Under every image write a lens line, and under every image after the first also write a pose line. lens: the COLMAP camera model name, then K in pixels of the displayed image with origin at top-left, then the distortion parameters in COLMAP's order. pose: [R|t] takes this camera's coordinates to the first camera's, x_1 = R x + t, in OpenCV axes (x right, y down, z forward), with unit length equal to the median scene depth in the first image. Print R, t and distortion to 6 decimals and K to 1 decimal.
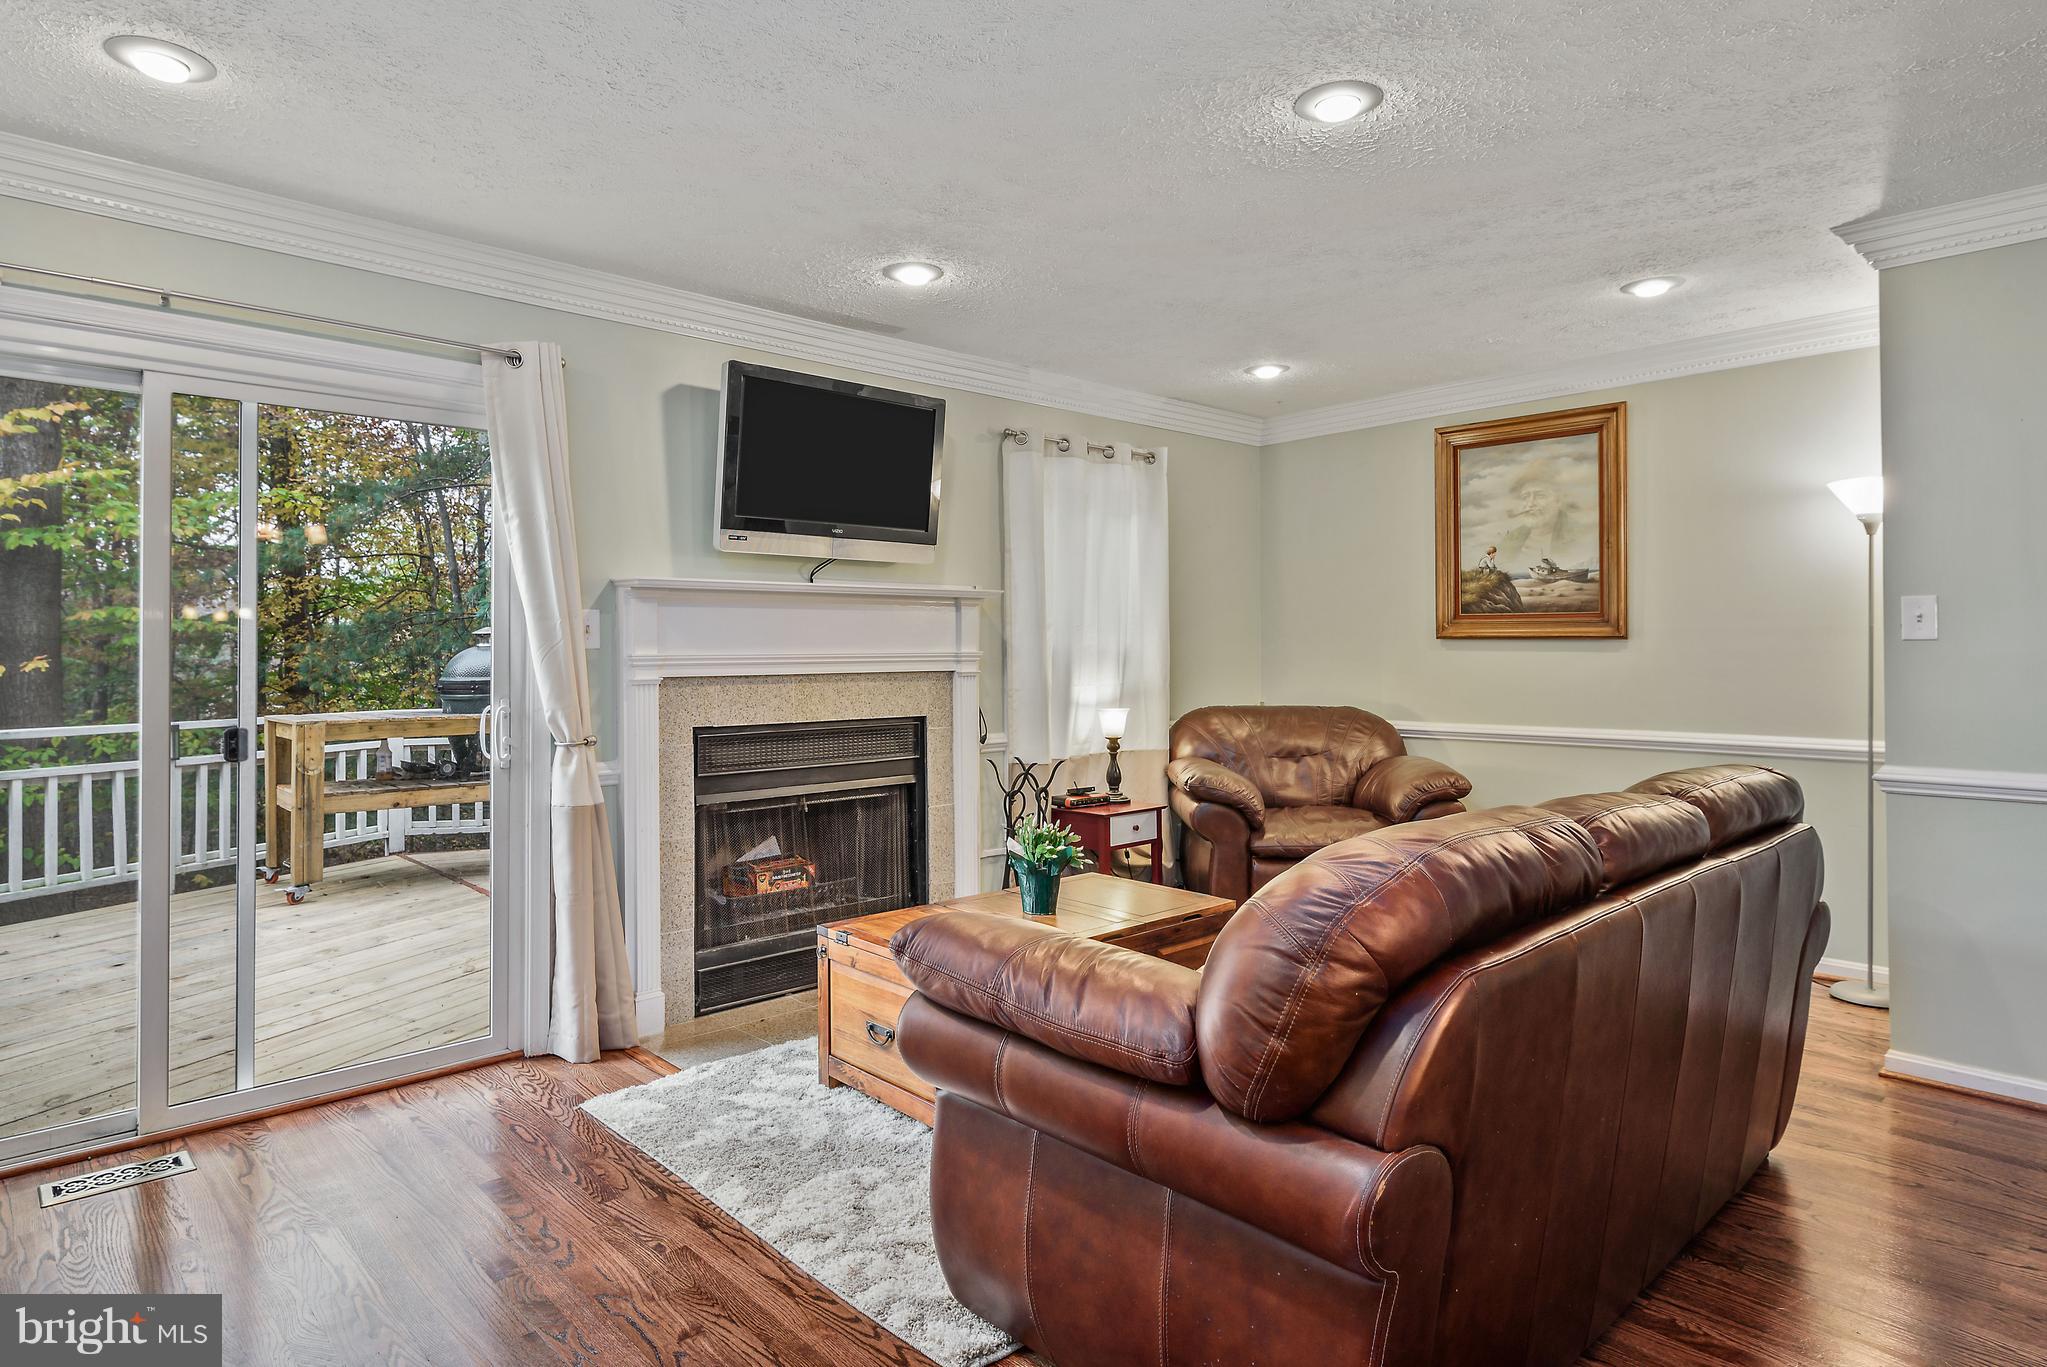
lens RADIAL K [[1130.6, 0, 1034.8], [0, 1130.6, 641.1], [0, 0, 1]] dist [0.005921, -0.002334]
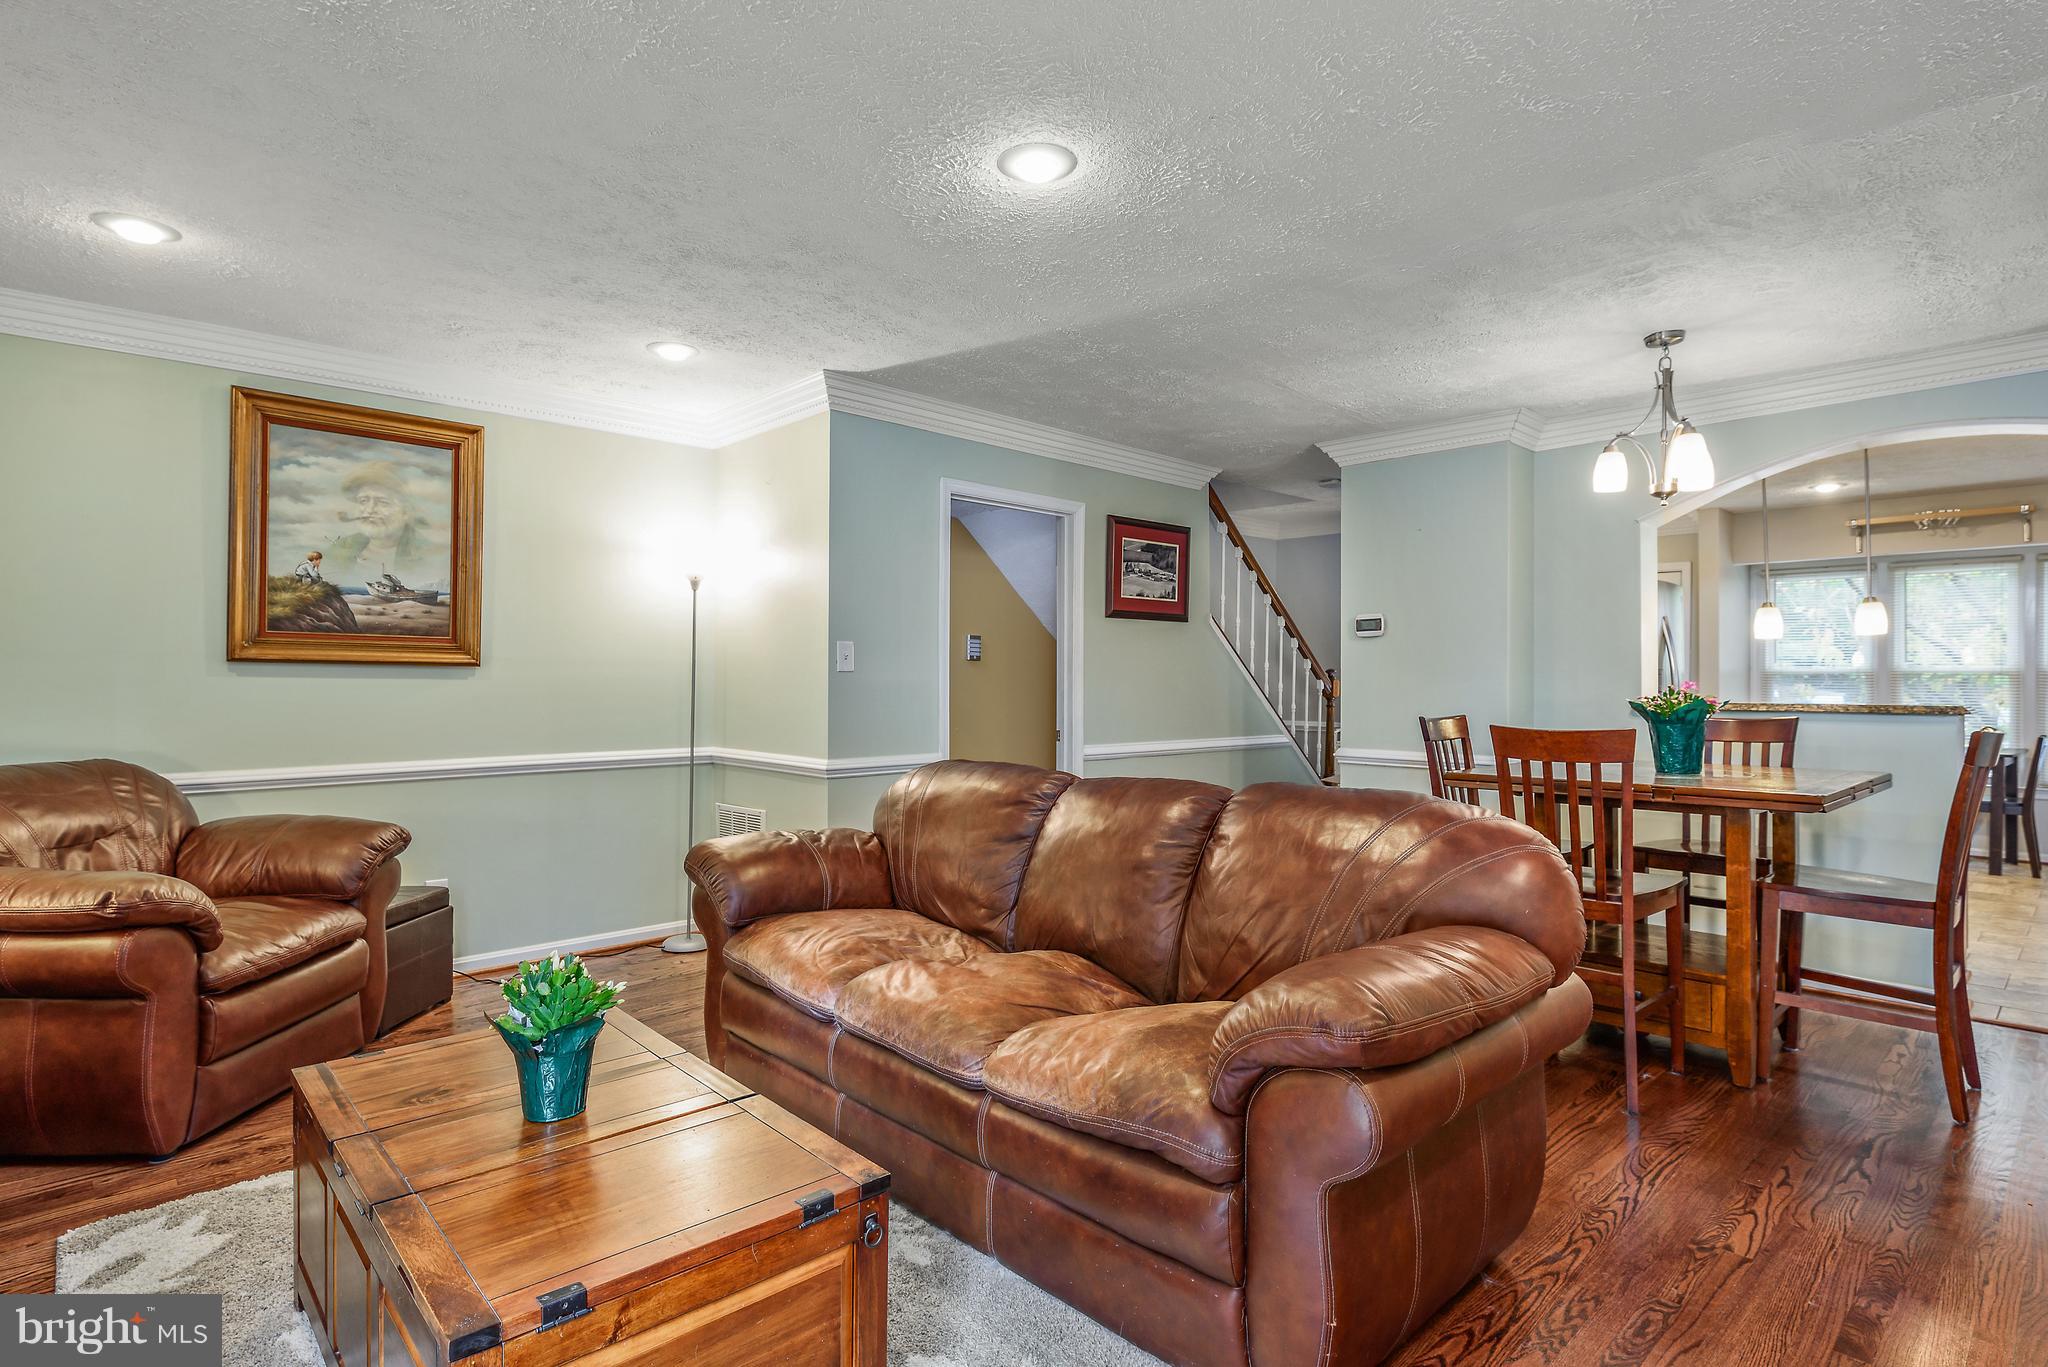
lens RADIAL K [[1029.4, 0, 1013.4], [0, 1029.4, 678.0], [0, 0, 1]] dist [-0.001474, -0.000562]
pose [[0.028756, 0.005183, 0.999573, -0.342998], [-0.011108, 0.999926, -0.004866, 0.007152], [-0.999525, -0.010963, 0.028811, 0.478599]]
